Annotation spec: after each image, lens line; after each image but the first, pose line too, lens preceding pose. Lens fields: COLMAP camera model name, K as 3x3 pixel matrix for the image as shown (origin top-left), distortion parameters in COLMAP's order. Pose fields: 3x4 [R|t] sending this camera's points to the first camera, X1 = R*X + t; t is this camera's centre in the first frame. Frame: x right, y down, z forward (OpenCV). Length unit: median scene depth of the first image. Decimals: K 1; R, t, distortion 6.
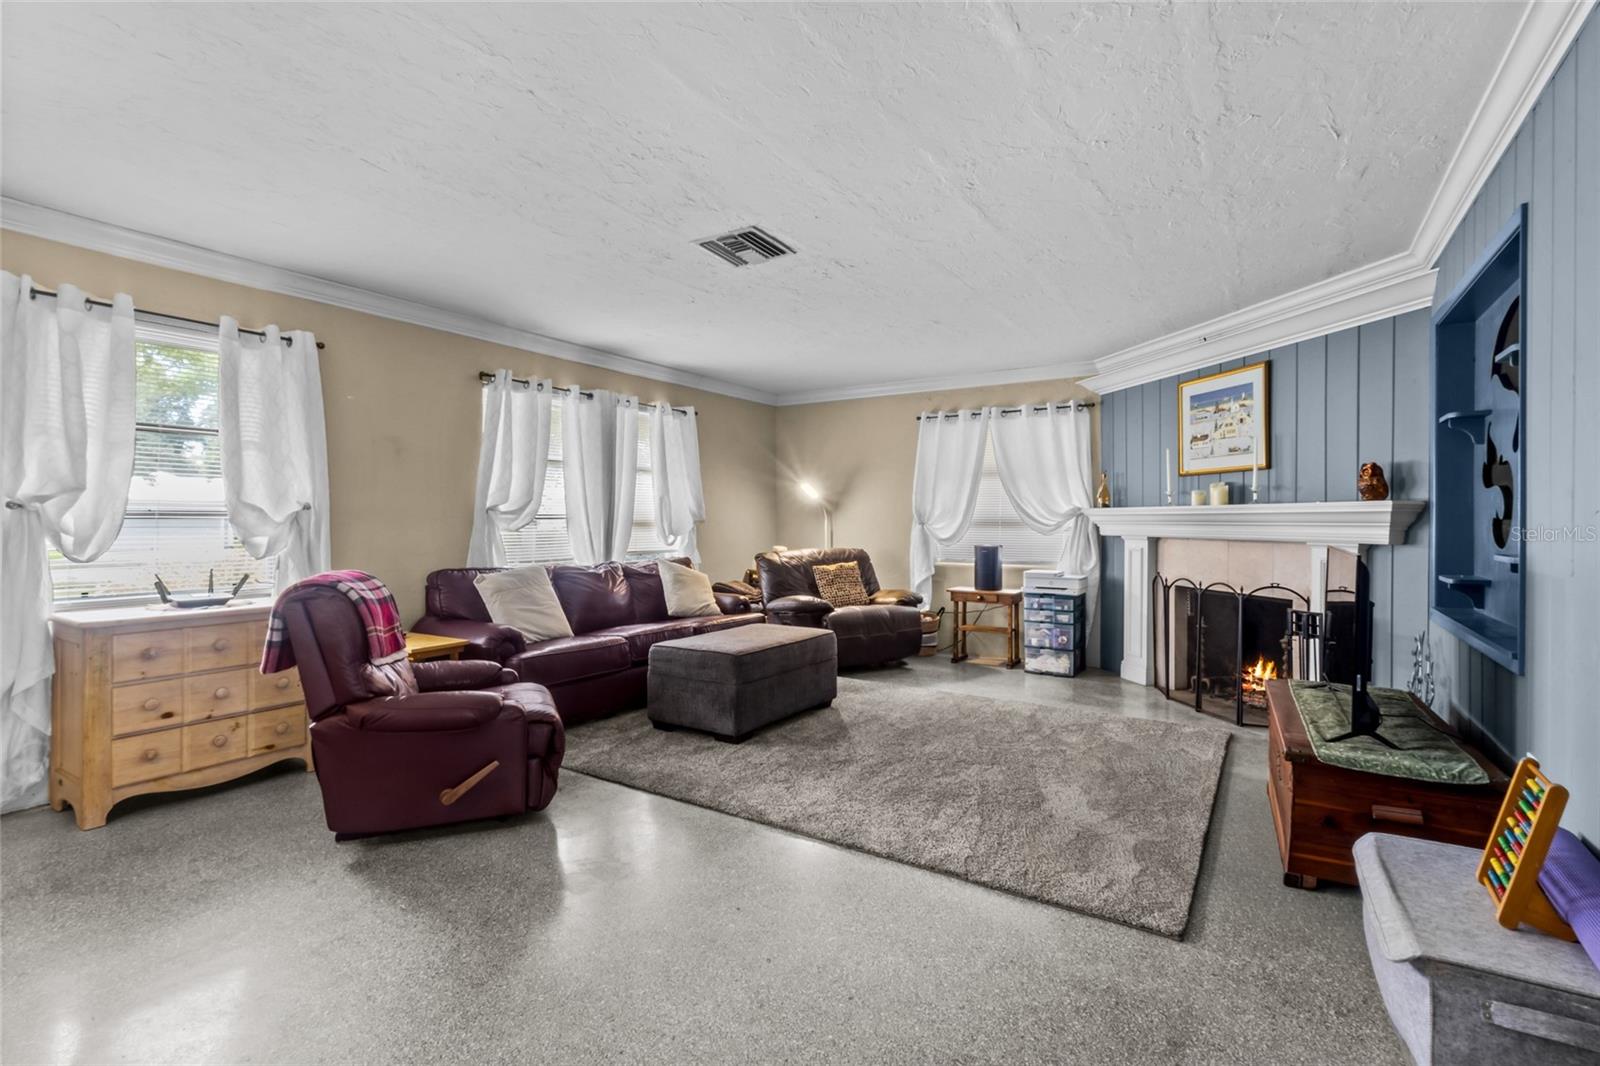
lens RADIAL K [[754.7, 0, 800.0], [0, 754.7, 533.0], [0, 0, 1]] dist [-0.001612, -0.000154]
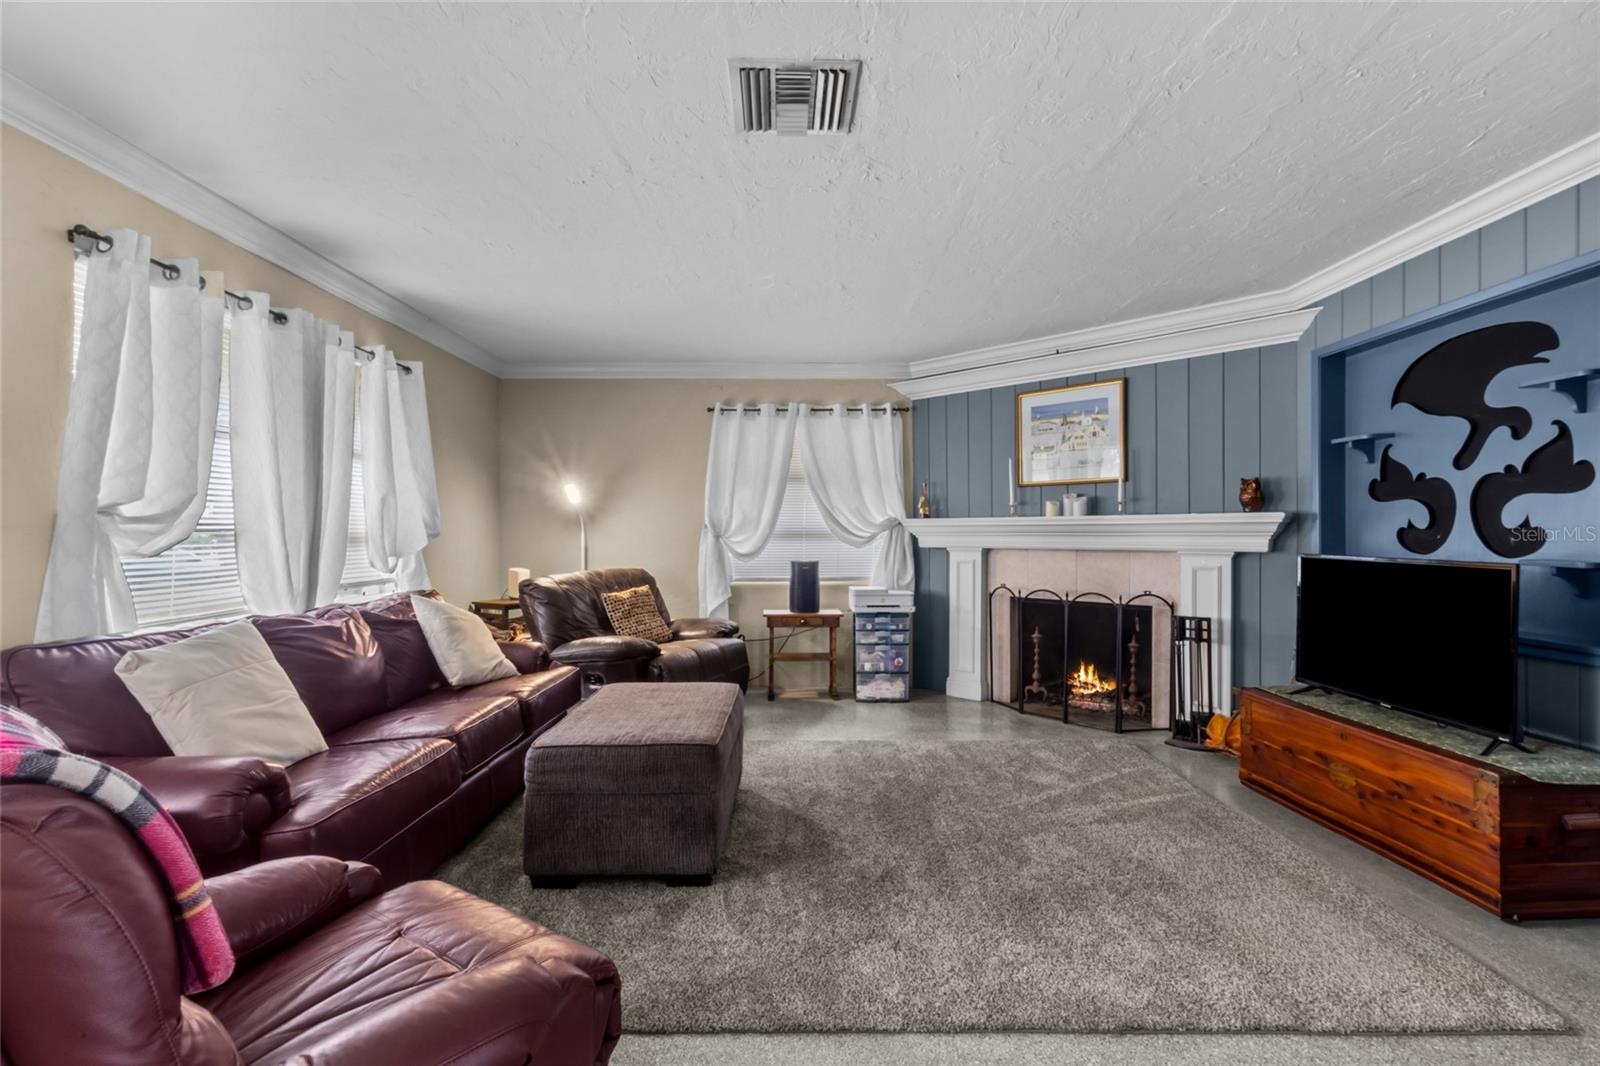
lens RADIAL K [[757.1, 0, 800.0], [0, 757.1, 533.0], [0, 0, 1]] dist [0.002423, 0.000643]
pose [[0.834504, -0.004055, 0.550986, -0.270244], [0.013093, 0.999836, -0.012473, -0.005413], [-0.550846, 0.017623, 0.834421, 0.307061]]
